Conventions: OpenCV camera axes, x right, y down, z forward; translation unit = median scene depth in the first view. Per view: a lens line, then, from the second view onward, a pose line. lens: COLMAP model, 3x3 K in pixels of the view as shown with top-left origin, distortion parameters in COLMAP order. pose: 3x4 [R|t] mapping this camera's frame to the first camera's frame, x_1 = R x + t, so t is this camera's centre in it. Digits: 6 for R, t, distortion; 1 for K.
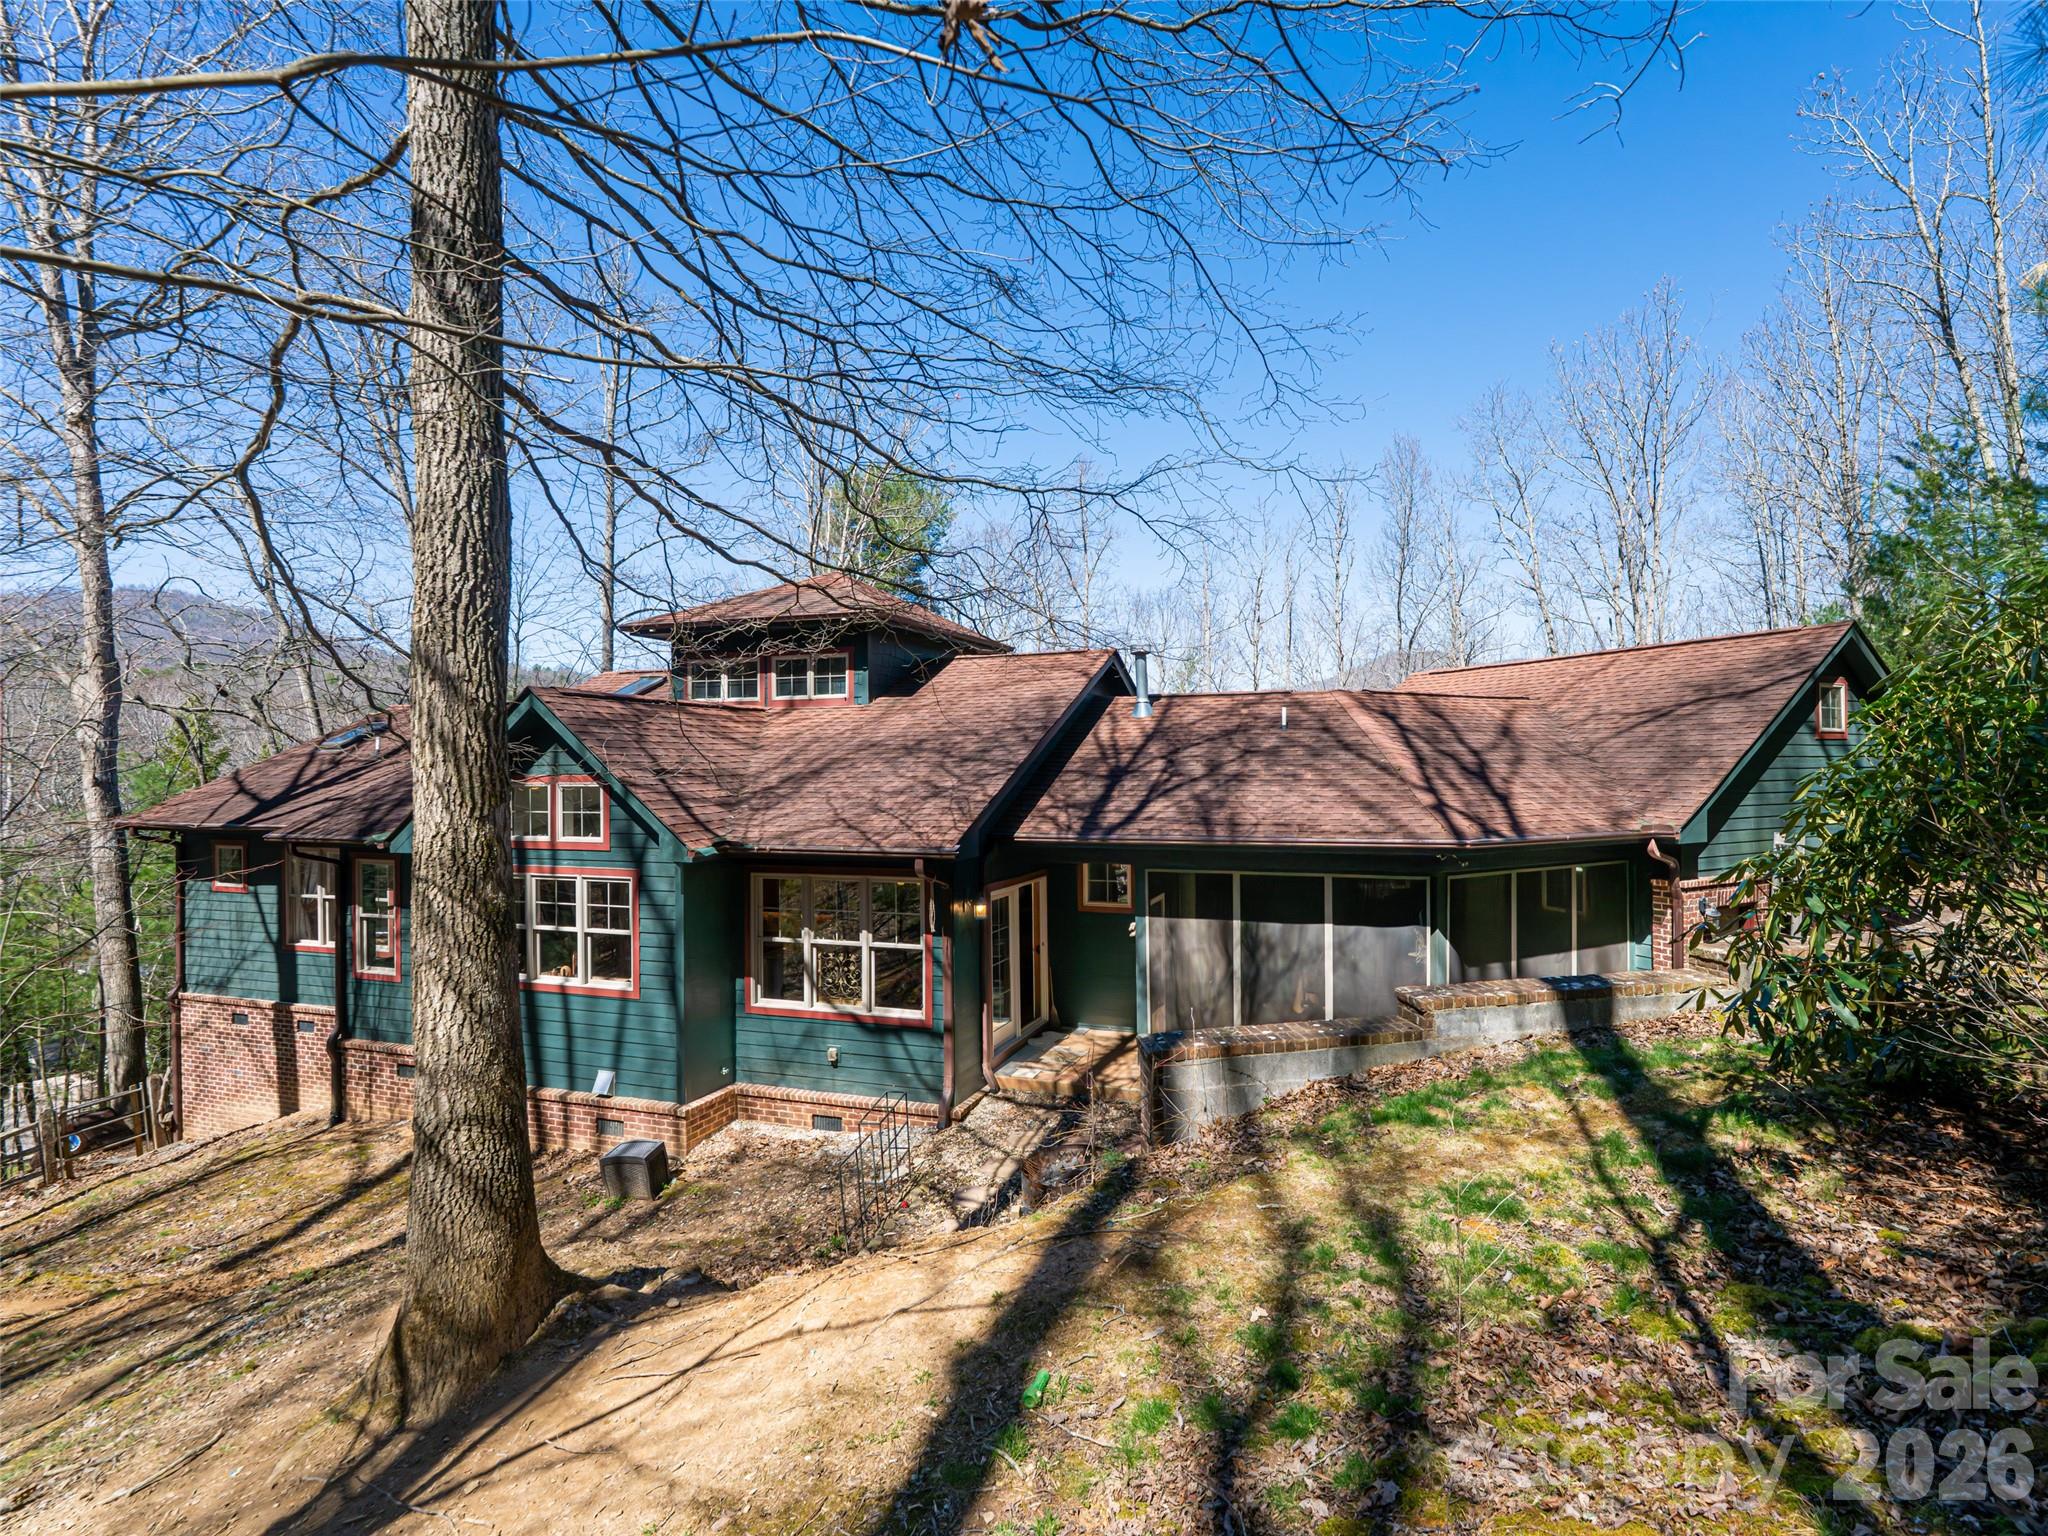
lens RADIAL K [[938.2, 0, 1027.4], [0, 938.2, 780.1], [0, 0, 1]] dist [-0.001719, 0.001394]
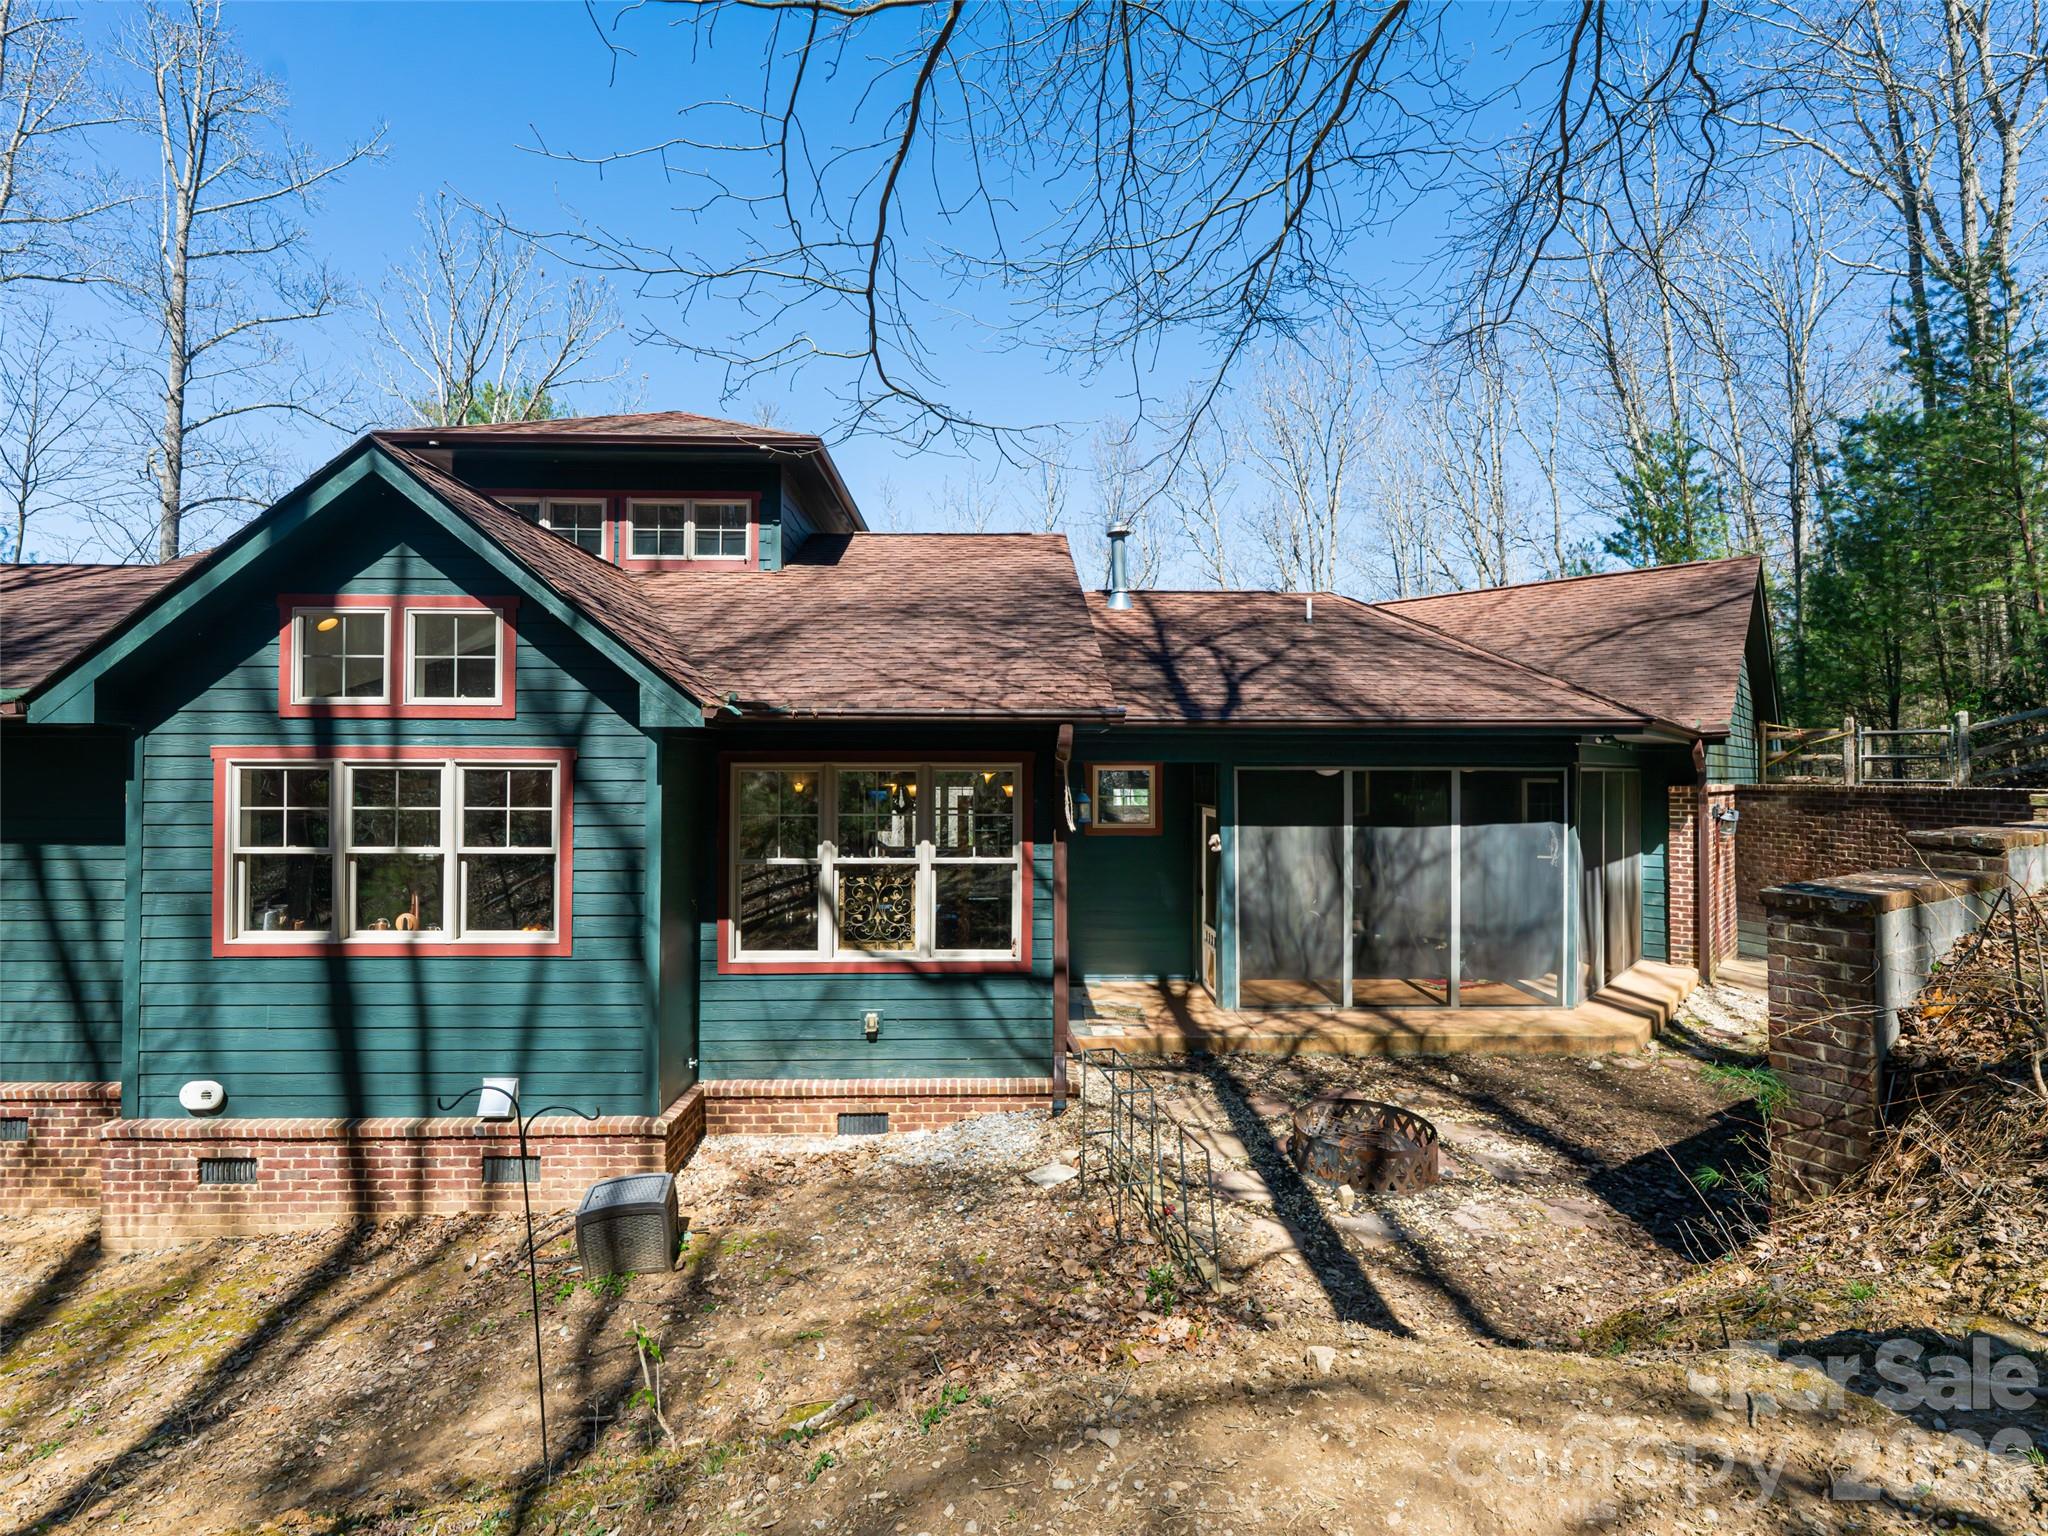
lens RADIAL K [[984.7, 0, 1021.4], [0, 984.7, 759.0], [0, 0, 1]] dist [0.000450, 0.000498]
pose [[0.941023, 0.015307, 0.337997, -0.346368], [-0.012064, 0.999859, -0.011694, 0.104316], [-0.338129, 0.006927, 0.941074, 0.276191]]
